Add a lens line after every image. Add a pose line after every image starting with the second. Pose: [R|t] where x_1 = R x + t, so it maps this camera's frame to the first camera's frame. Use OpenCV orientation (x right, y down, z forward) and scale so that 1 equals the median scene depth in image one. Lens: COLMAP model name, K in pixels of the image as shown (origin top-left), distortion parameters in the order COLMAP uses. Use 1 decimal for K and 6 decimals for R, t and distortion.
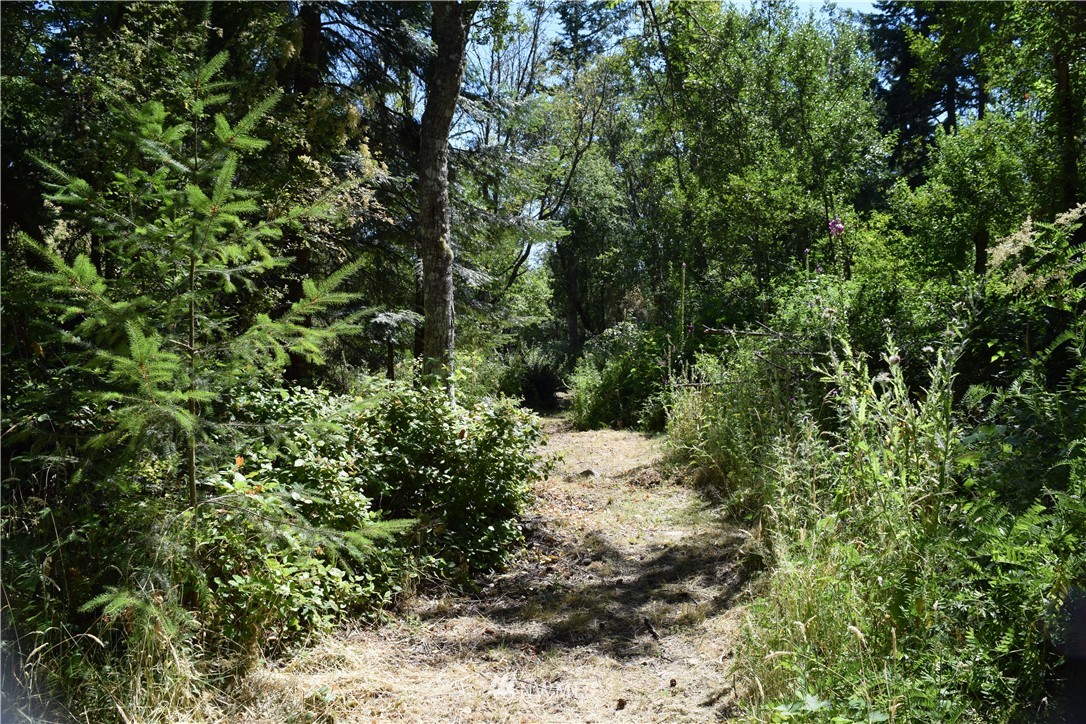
lens RADIAL K [[864.4, 0, 541.9], [0, 864.4, 363.6], [0, 0, 1]] dist [-0.009538, -0.002766]
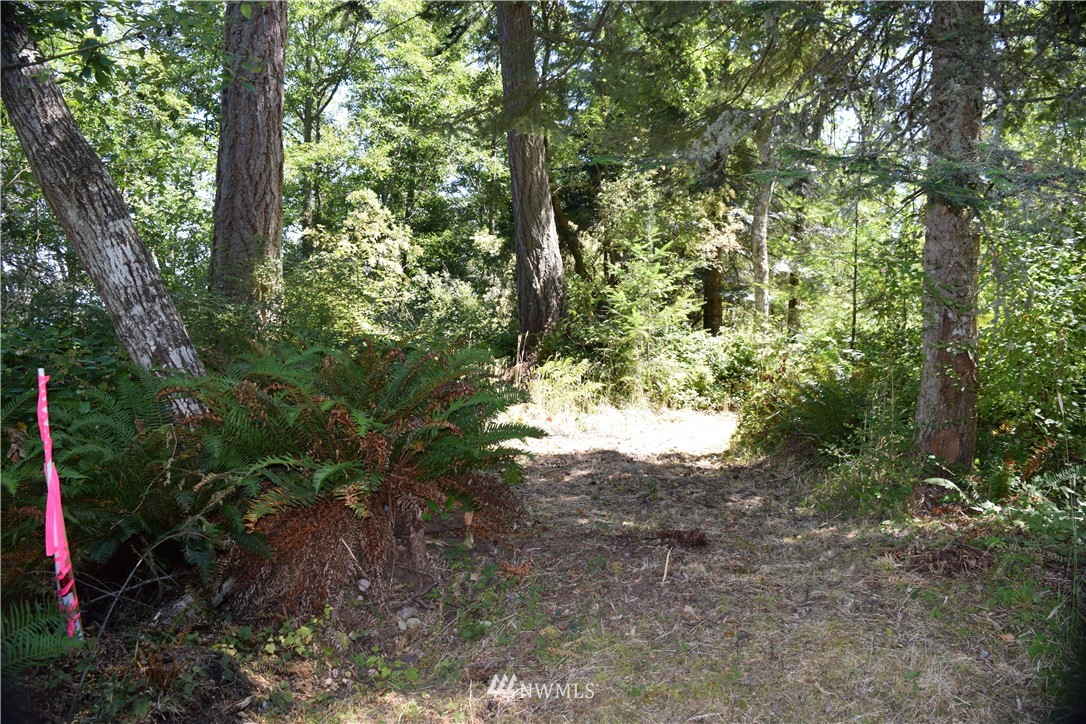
lens RADIAL K [[864.4, 0, 542.3], [0, 864.4, 361.2], [0, 0, 1]] dist [-0.009538, -0.002766]
pose [[0.862984, 0.027376, -0.504489, 0.907756], [-0.008105, 0.999153, 0.040355, 0.028826], [0.505166, -0.030736, 0.862475, -2.043039]]
